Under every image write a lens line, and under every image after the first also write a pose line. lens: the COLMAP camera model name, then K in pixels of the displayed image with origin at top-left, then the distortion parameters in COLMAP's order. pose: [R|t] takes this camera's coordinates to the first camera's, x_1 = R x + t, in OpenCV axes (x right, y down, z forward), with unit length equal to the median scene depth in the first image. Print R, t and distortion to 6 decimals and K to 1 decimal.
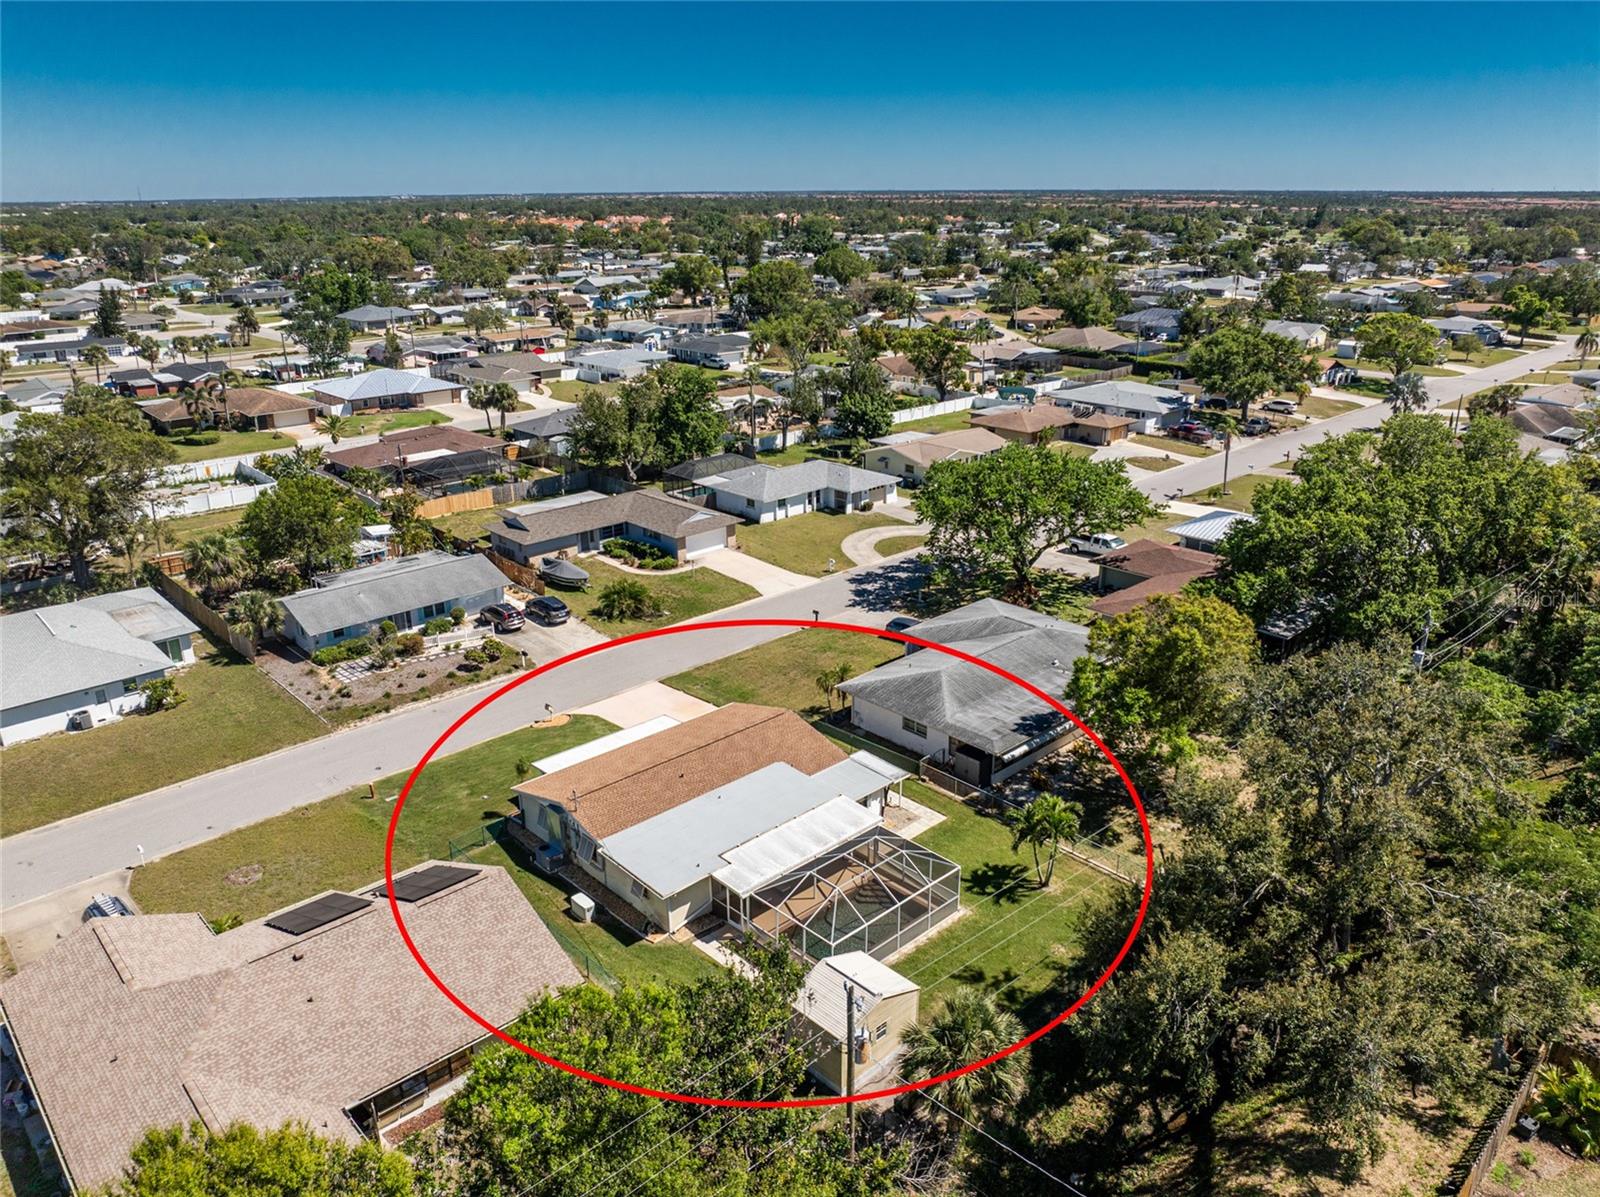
lens RADIAL K [[1136.1, 0, 807.6], [0, 1136.1, 590.1], [0, 0, 1]] dist [-0.031183, -0.008202]
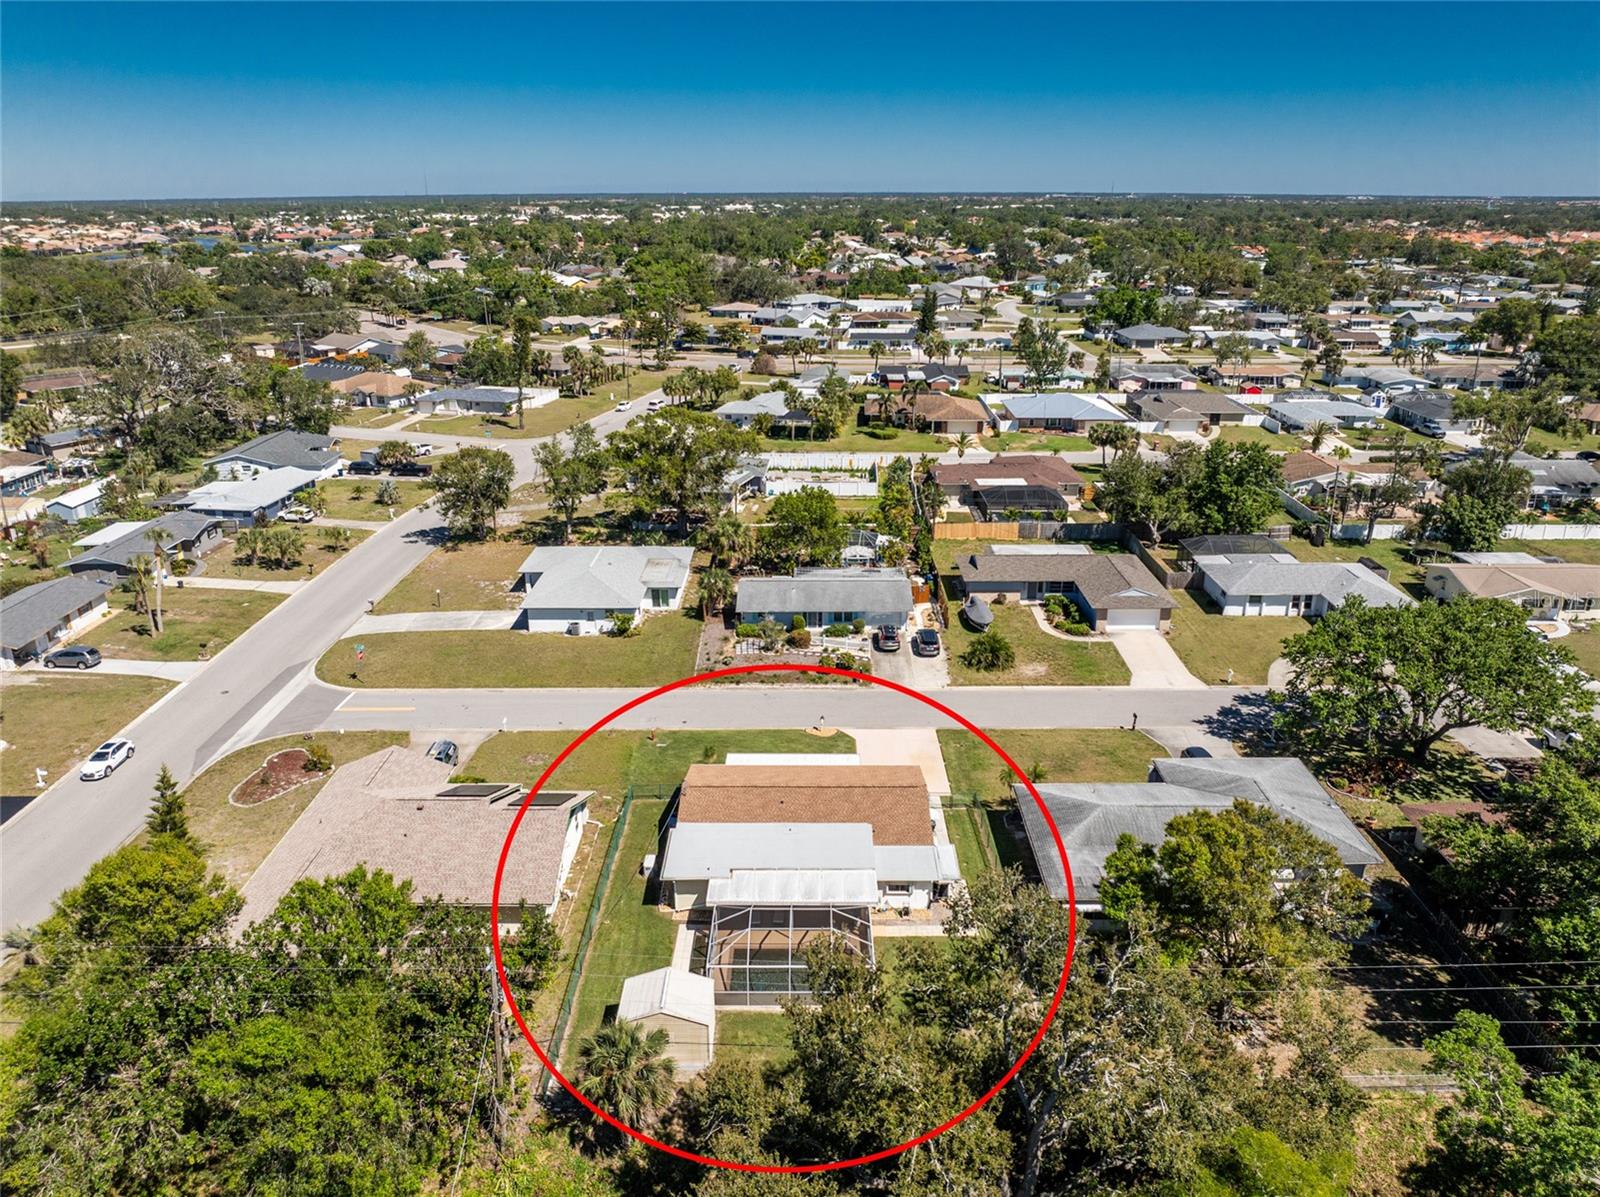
lens RADIAL K [[1136.1, 0, 807.6], [0, 1136.1, 590.1], [0, 0, 1]] dist [-0.031183, -0.008202]
pose [[0.721495, 0.232169, -0.652336, 0.366115], [-0.231302, 0.968805, 0.088978, -0.094145], [0.652644, 0.086690, 0.752689, 0.062938]]
